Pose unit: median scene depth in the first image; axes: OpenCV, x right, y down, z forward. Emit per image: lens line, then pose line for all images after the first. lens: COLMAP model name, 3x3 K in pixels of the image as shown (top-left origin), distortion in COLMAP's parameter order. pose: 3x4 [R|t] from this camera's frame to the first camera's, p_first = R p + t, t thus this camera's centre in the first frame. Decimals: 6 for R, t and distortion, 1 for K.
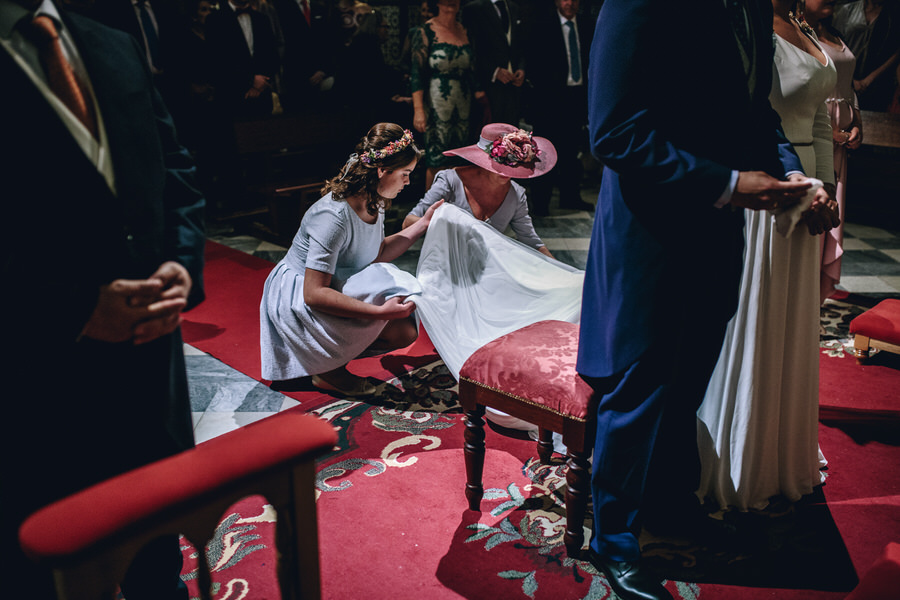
lens RADIAL K [[886.8, 0, 449.8], [0, 886.8, 298.5], [0, 0, 1]] dist [-0.025418, 0.000000]
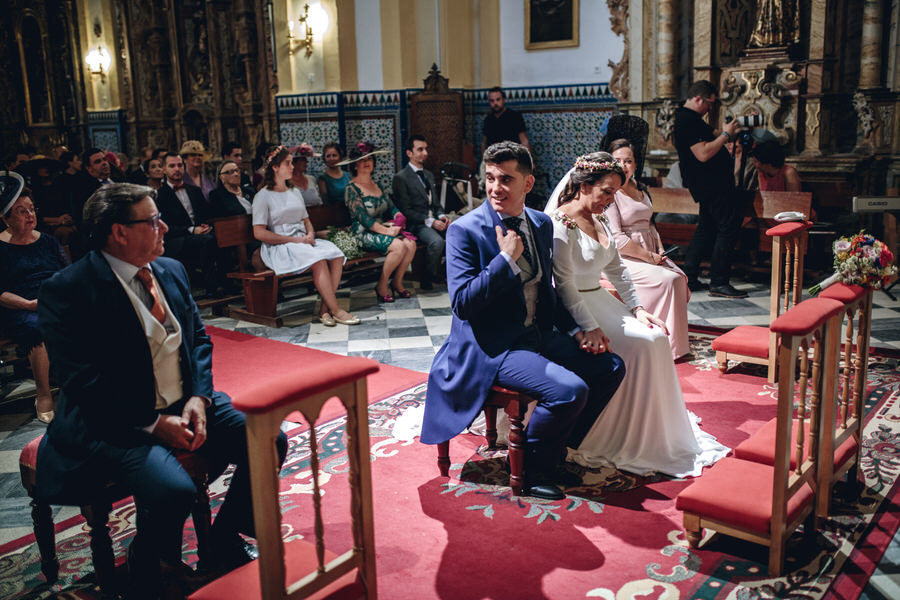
lens RADIAL K [[886.8, 0, 455.9], [0, 886.8, 296.5], [0, 0, 1]] dist [-0.025418, 0.000000]
pose [[0.994455, -0.052865, 0.090914, -0.063830], [0.063133, 0.991467, -0.114054, 0.114509], [-0.084109, 0.119161, 0.989306, -0.393961]]
